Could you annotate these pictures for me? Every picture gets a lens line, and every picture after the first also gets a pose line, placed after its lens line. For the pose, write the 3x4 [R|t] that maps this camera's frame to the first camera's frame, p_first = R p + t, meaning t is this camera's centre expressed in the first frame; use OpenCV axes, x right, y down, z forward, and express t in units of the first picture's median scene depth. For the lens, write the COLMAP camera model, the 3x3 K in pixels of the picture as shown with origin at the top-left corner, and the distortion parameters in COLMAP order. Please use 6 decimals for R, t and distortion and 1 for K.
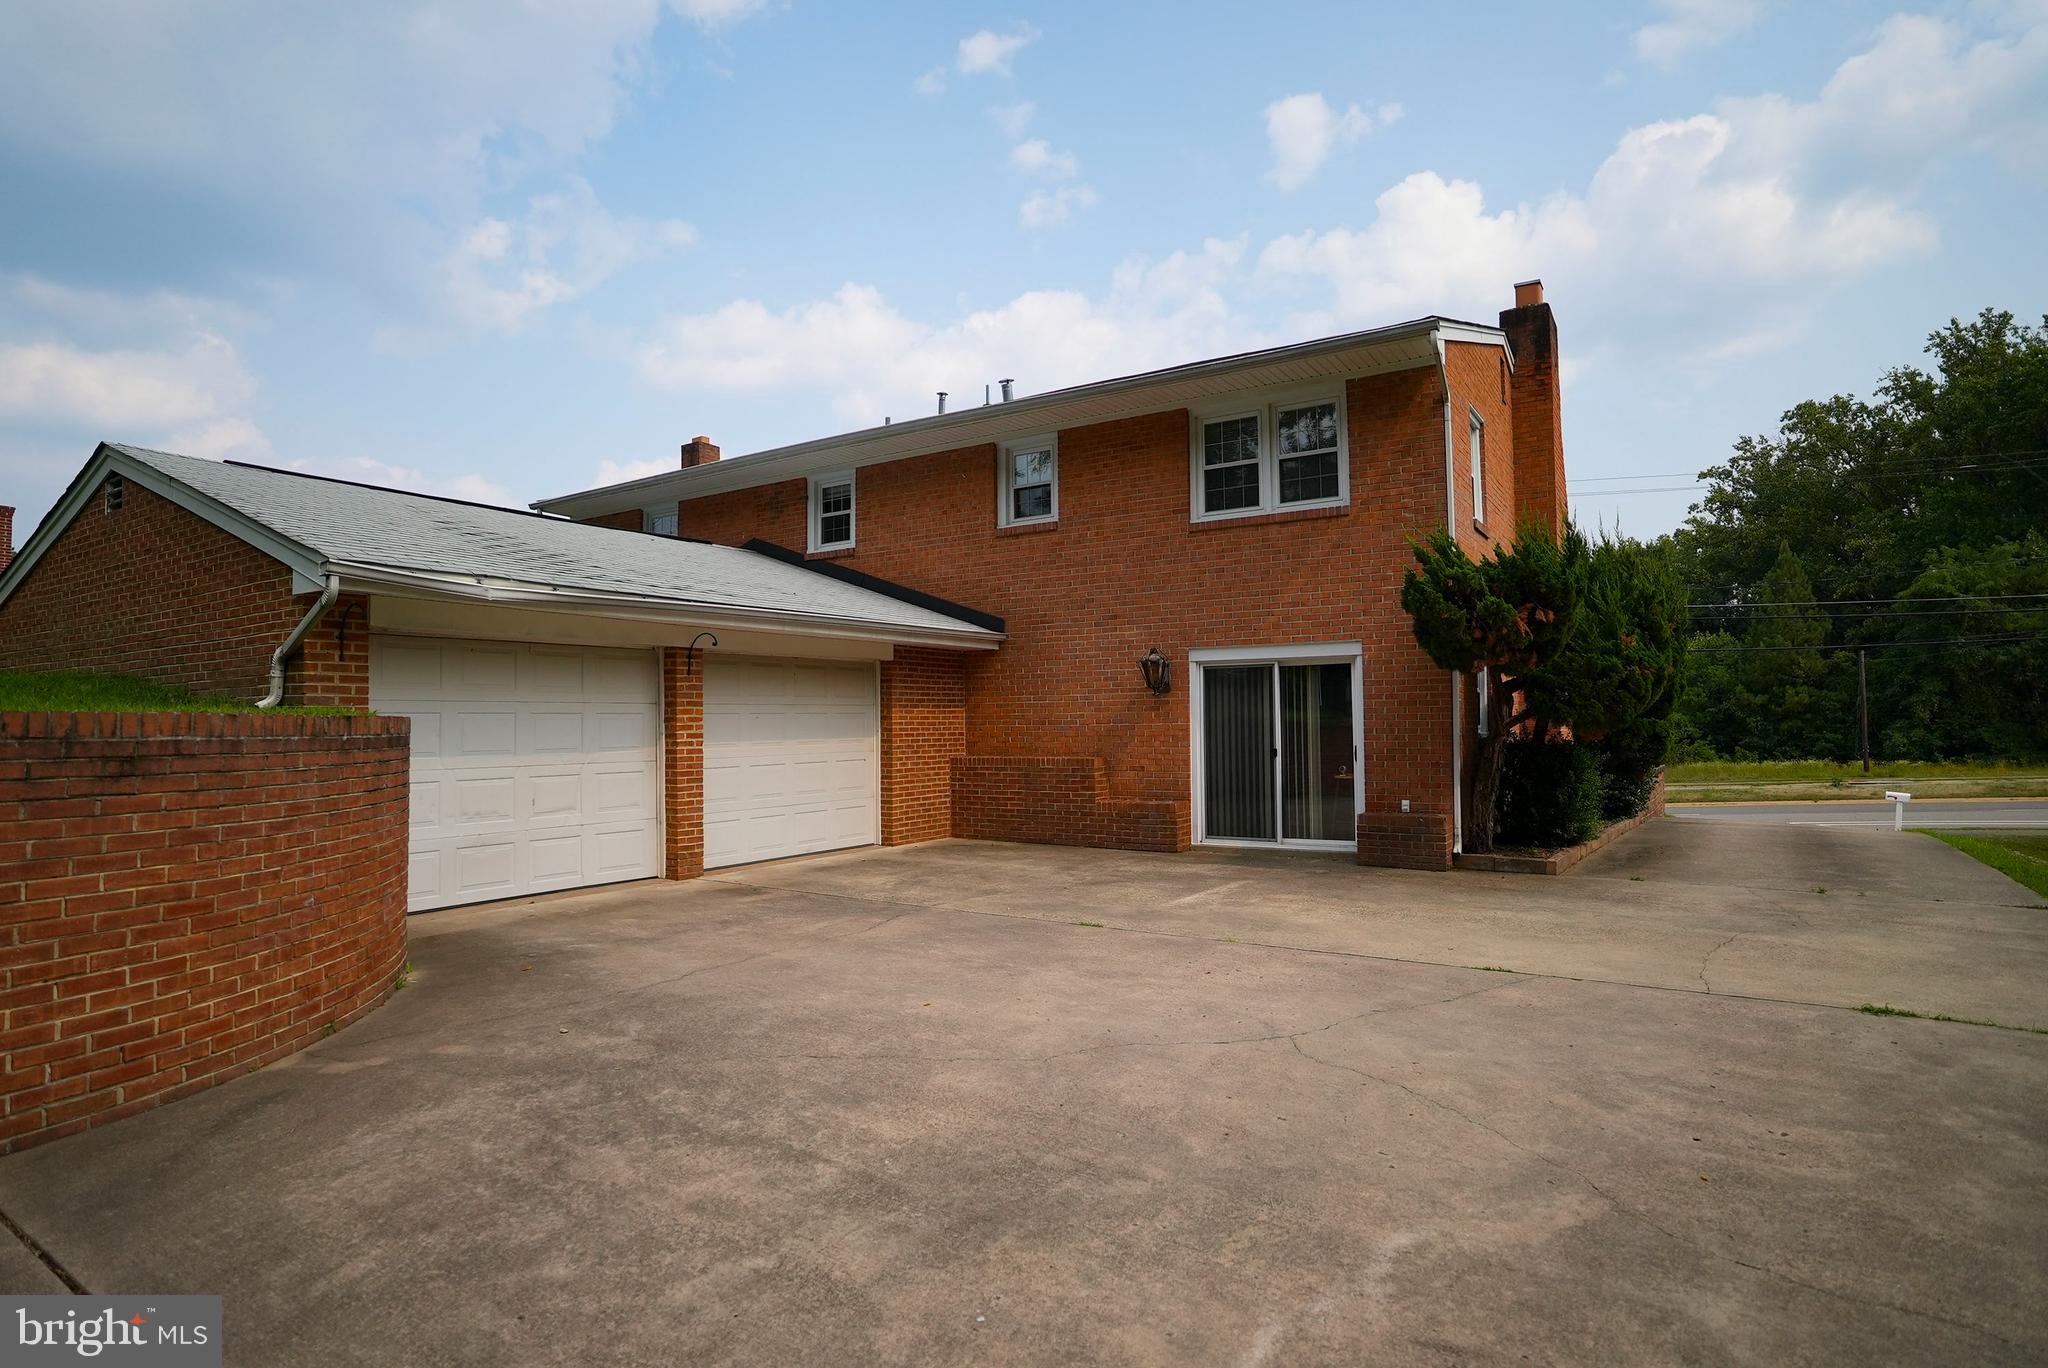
lens RADIAL K [[1116.4, 0, 1023.8], [0, 1116.4, 722.7], [0, 0, 1]] dist [-0.066948, 0.020716]
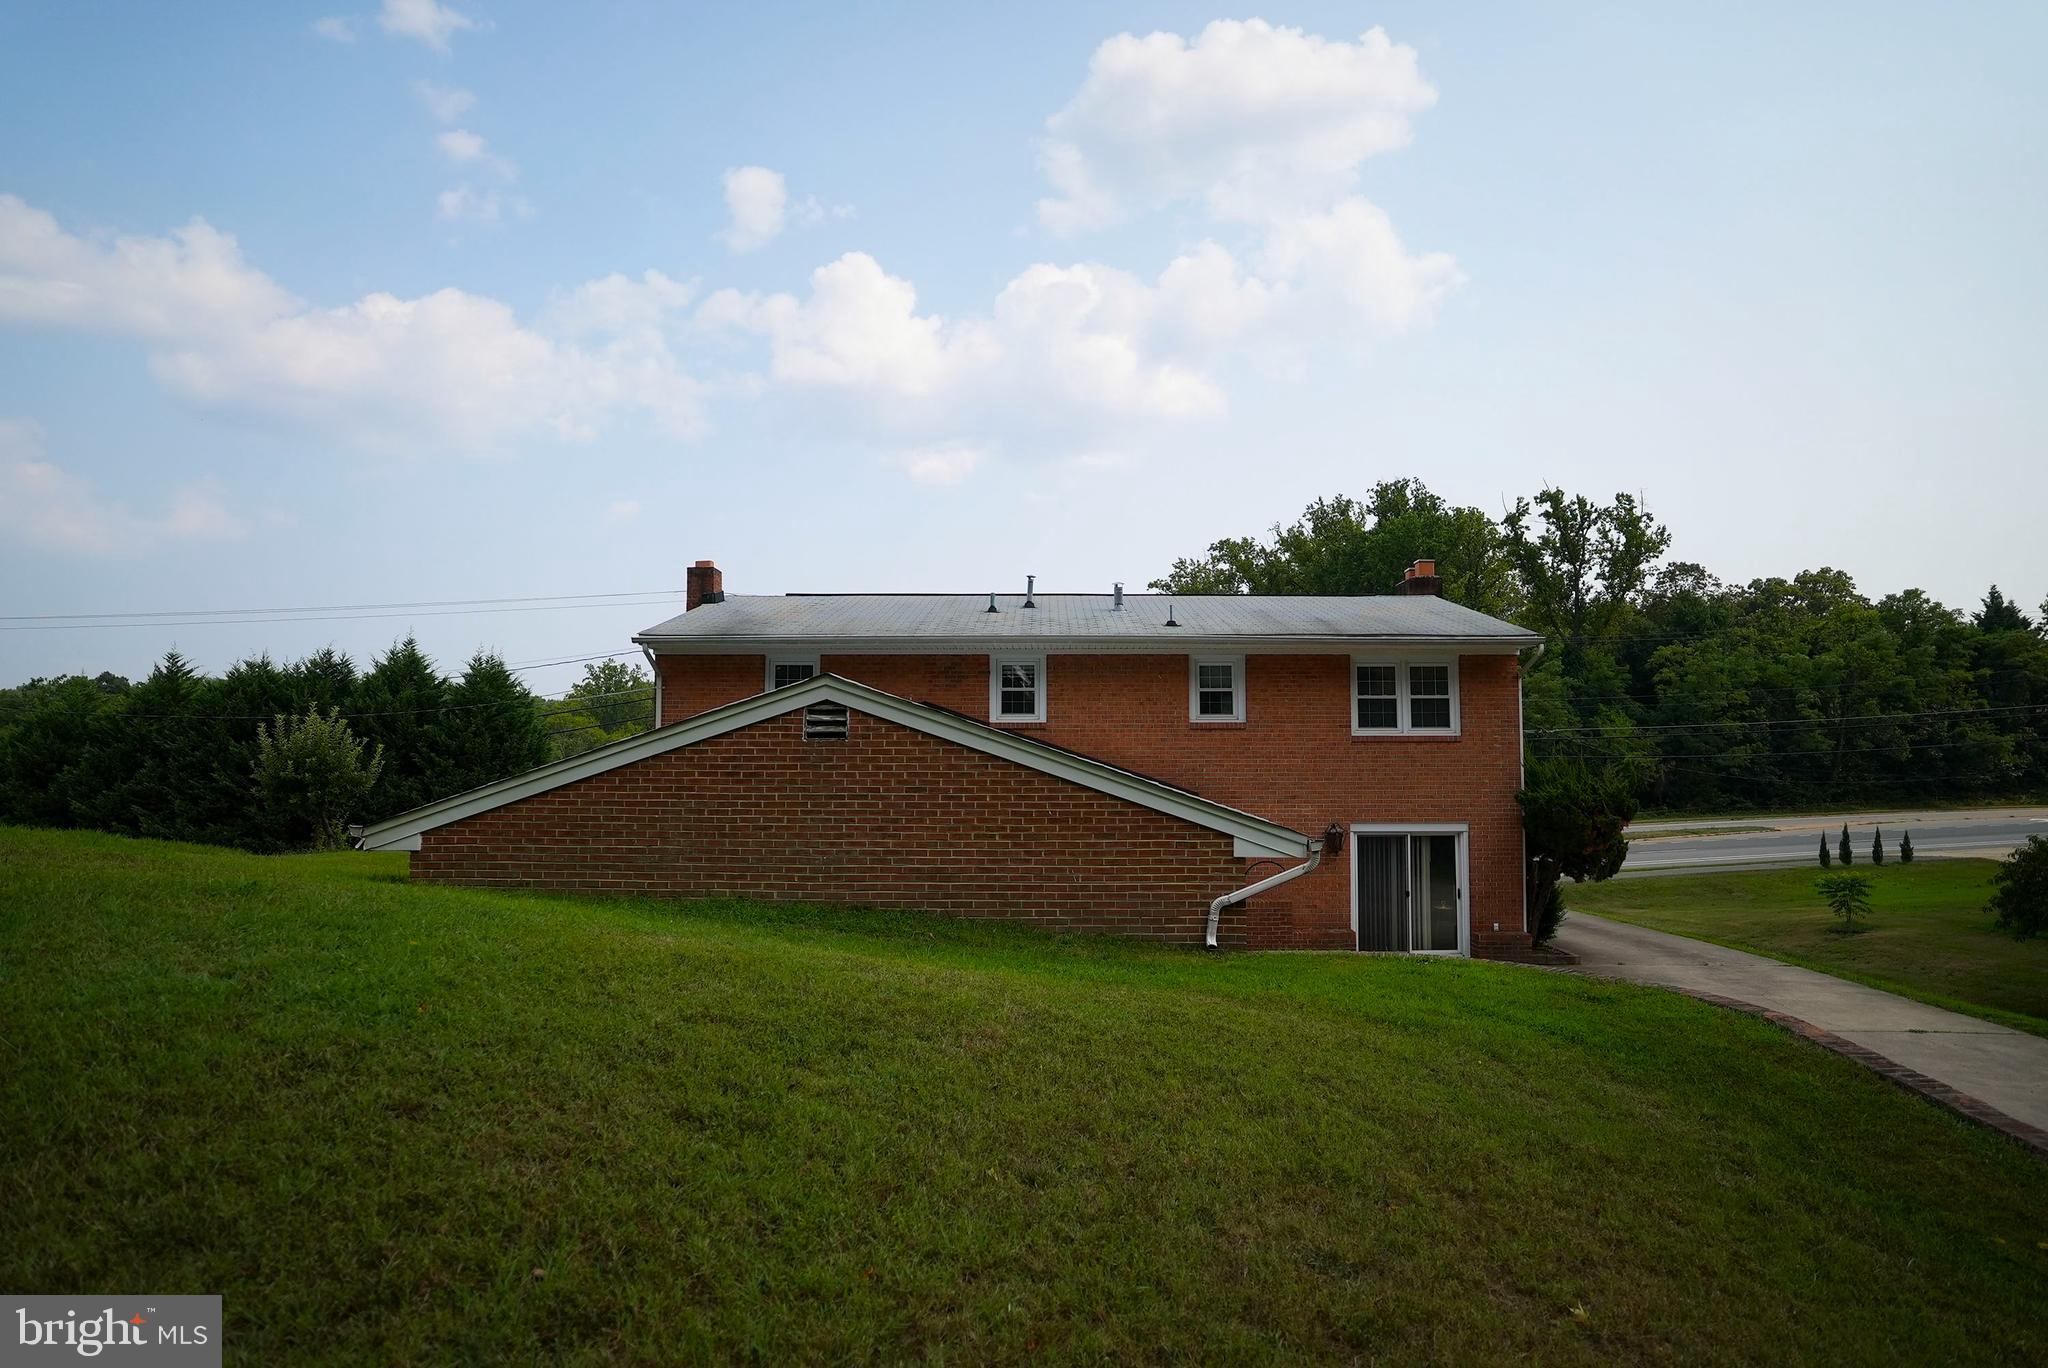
lens RADIAL K [[1068.7, 0, 1024.0], [0, 1068.7, 684.0], [0, 0, 1]] dist [-0.049027, 0.000626]
pose [[0.843749, 0.042639, 0.535041, -0.758234], [-0.013431, 0.998205, -0.058370, -0.127073], [-0.536570, 0.042063, 0.842807, 0.047748]]
